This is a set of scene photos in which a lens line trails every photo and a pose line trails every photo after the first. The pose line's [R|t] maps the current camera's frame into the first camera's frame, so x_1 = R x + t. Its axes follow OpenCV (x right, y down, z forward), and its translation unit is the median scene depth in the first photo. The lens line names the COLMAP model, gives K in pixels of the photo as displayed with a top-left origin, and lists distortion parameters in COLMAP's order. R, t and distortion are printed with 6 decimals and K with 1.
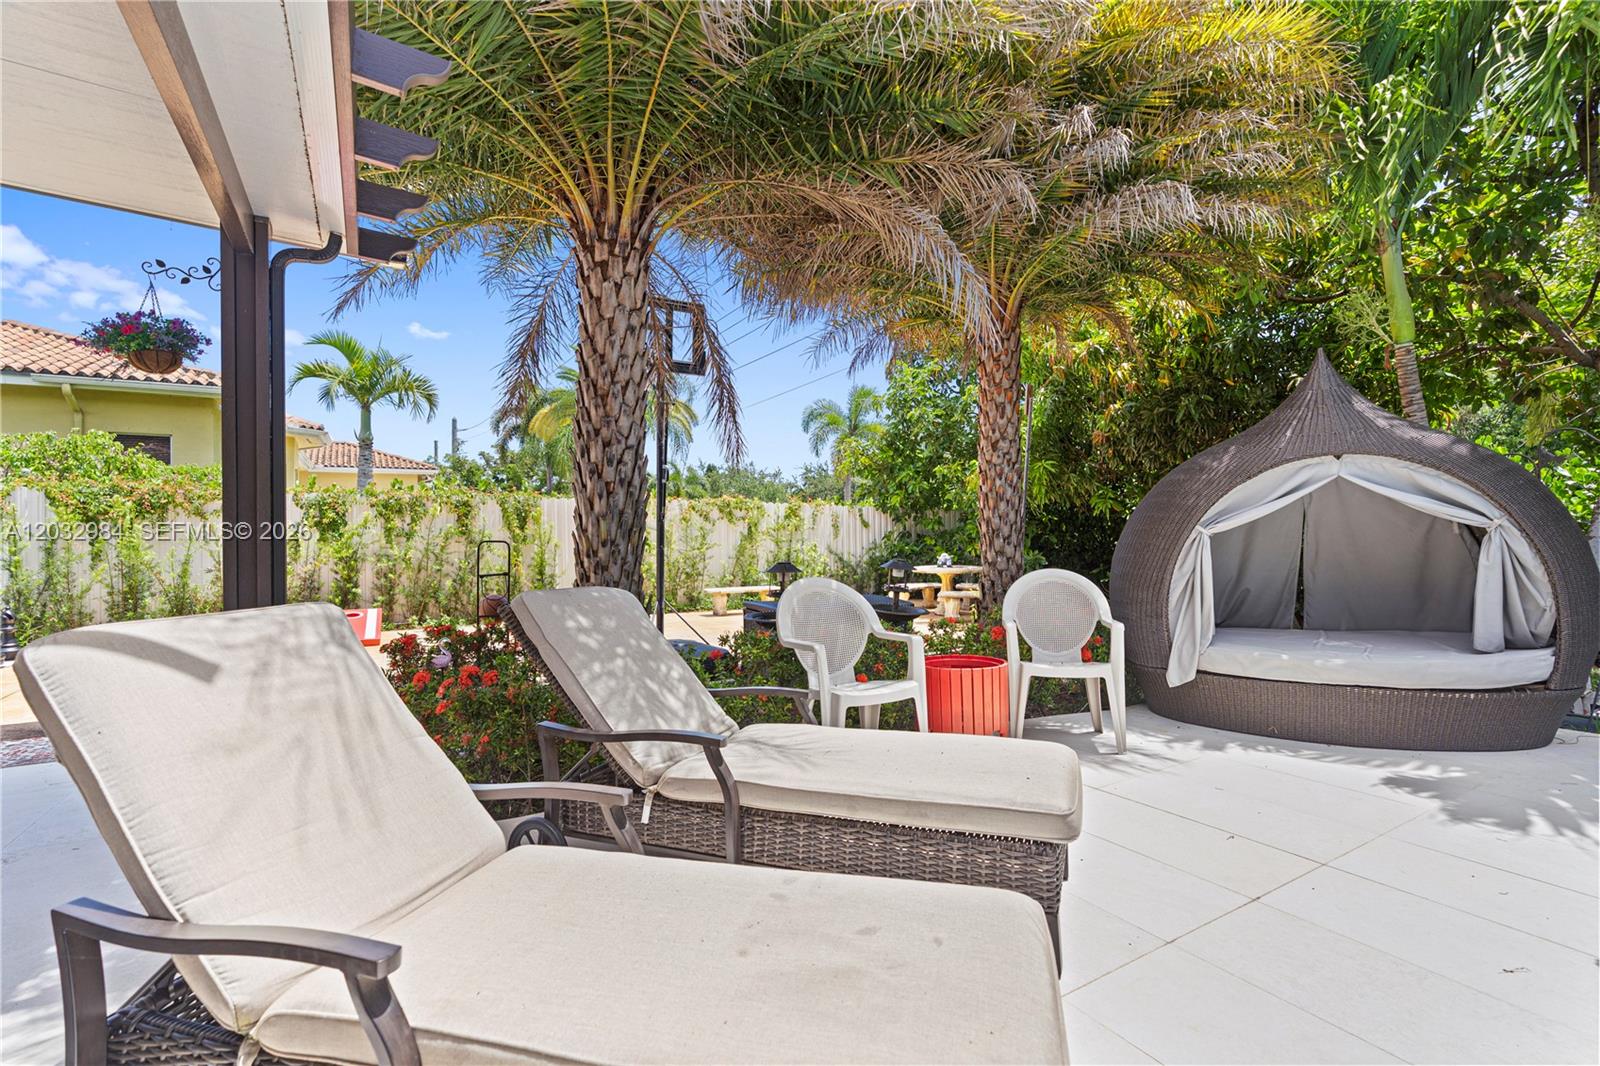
lens RADIAL K [[721.1, 0, 796.3], [0, 721.1, 535.0], [0, 0, 1]] dist [-0.008746, 0.003770]
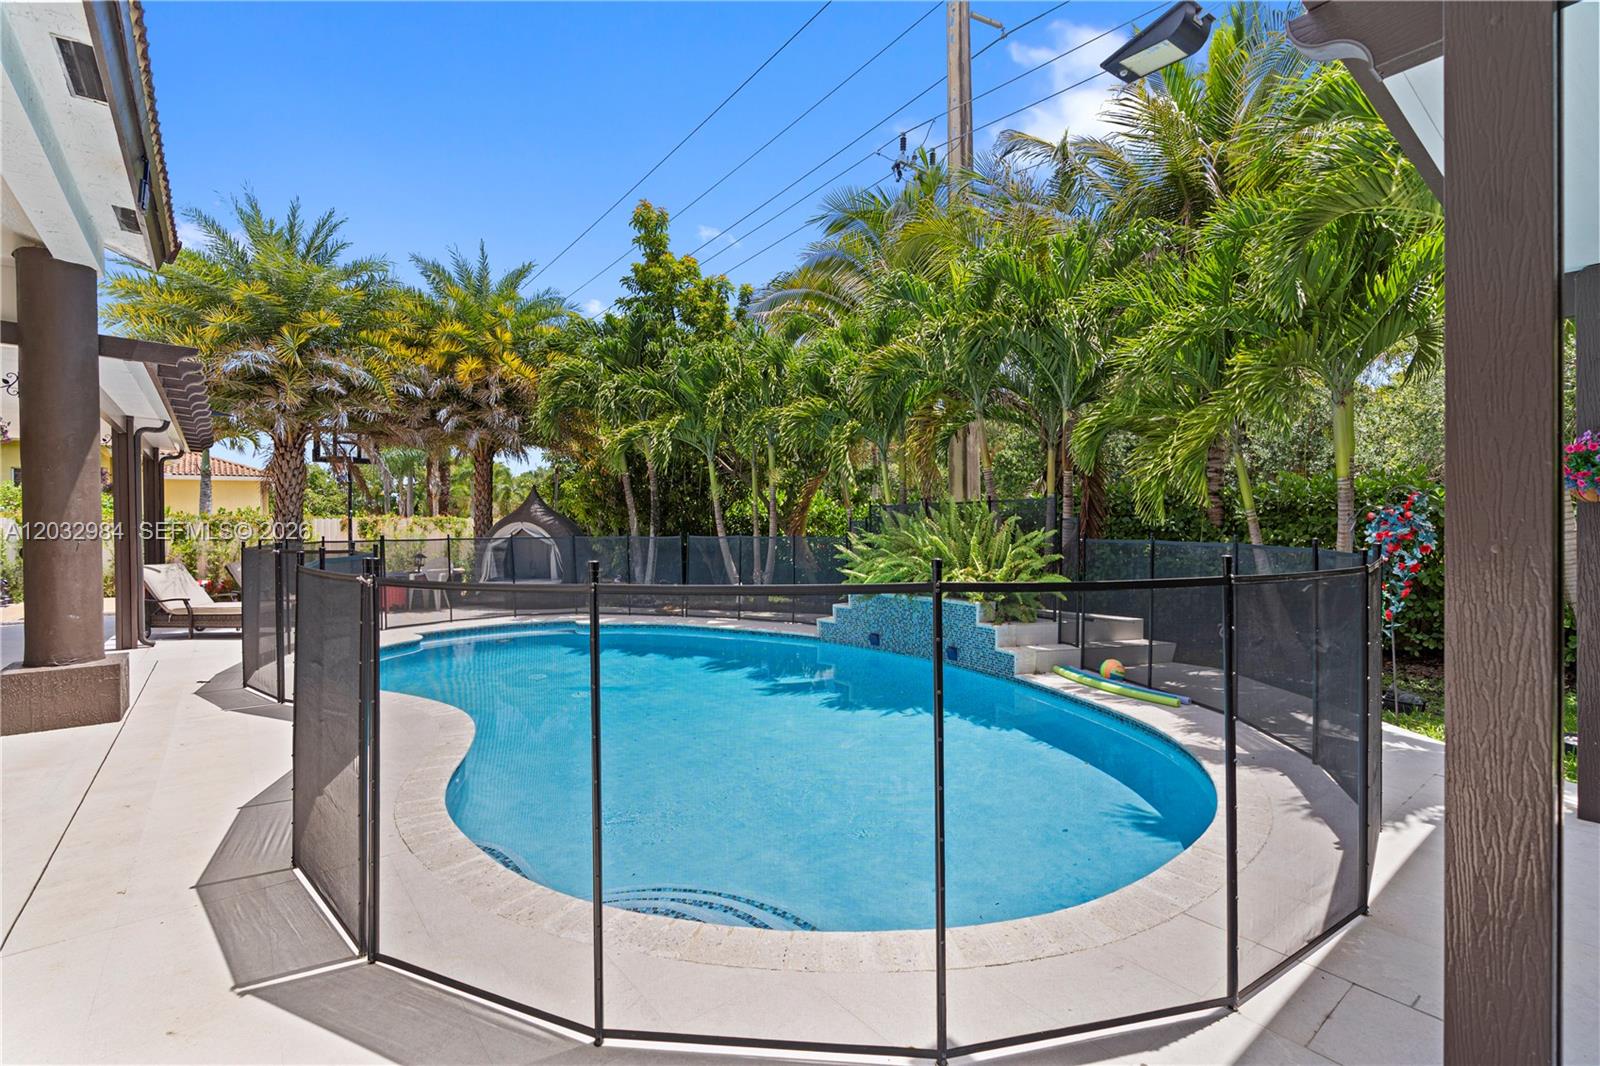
lens RADIAL K [[721.1, 0, 792.6], [0, 721.1, 521.0], [0, 0, 1]] dist [-0.008746, 0.003770]
pose [[0.991547, 0.004701, 0.129665, 0.659110], [-0.003820, 0.999968, -0.007047, -0.043134], [-0.129694, 0.006492, 0.991533, -1.011357]]
